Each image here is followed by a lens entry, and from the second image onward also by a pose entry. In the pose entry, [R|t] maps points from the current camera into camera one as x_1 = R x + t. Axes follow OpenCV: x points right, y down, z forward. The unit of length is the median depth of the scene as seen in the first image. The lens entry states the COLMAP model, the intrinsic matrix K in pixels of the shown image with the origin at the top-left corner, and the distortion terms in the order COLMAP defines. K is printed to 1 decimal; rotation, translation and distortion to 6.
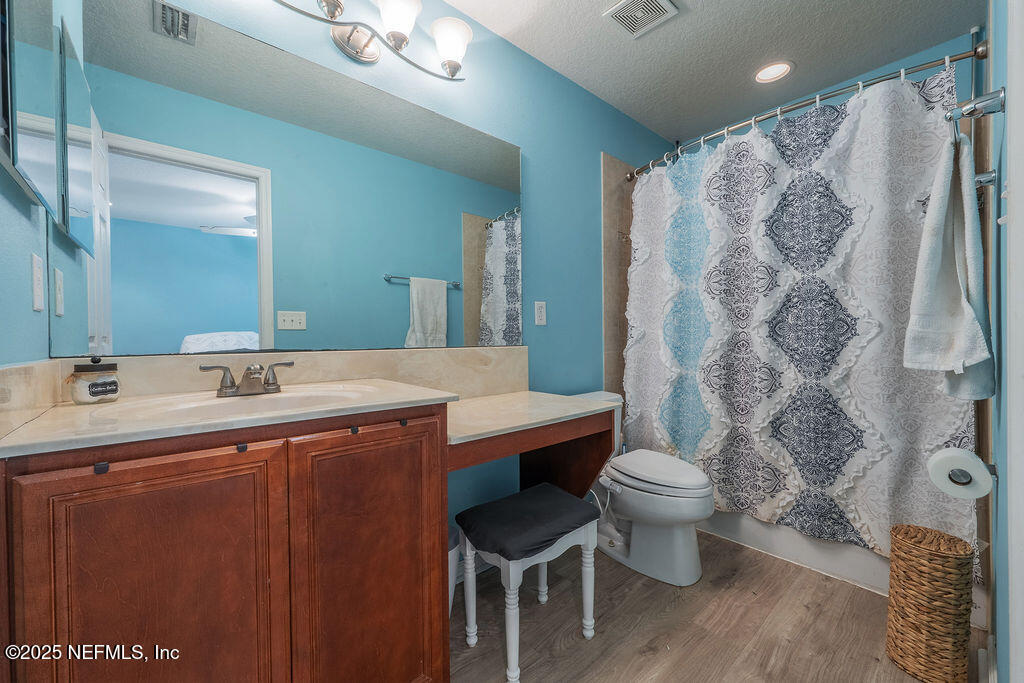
lens RADIAL K [[404.2, 0, 515.1], [0, 404.2, 339.7], [0, 0, 1]] dist [0.004073, -0.000229]
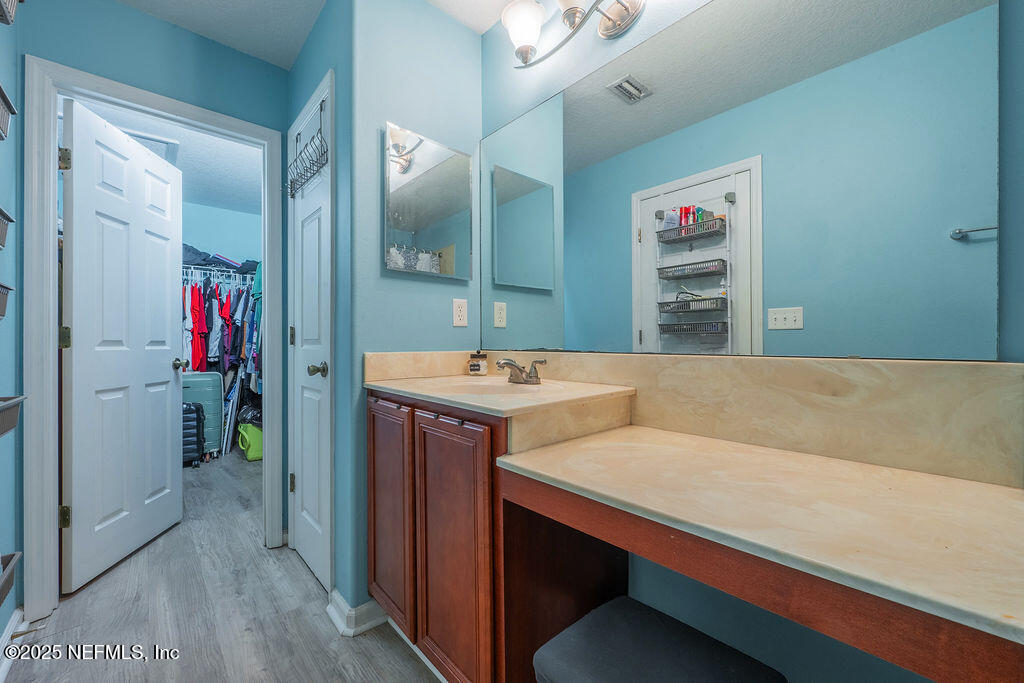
lens RADIAL K [[404.2, 0, 515.5], [0, 404.2, 342.9], [0, 0, 1]] dist [0.004073, -0.000229]
pose [[0.030805, 0.011993, -0.999453, 0.487494], [-0.002120, 0.999927, 0.011933, -0.007901], [0.999523, 0.001751, 0.030828, 0.692638]]
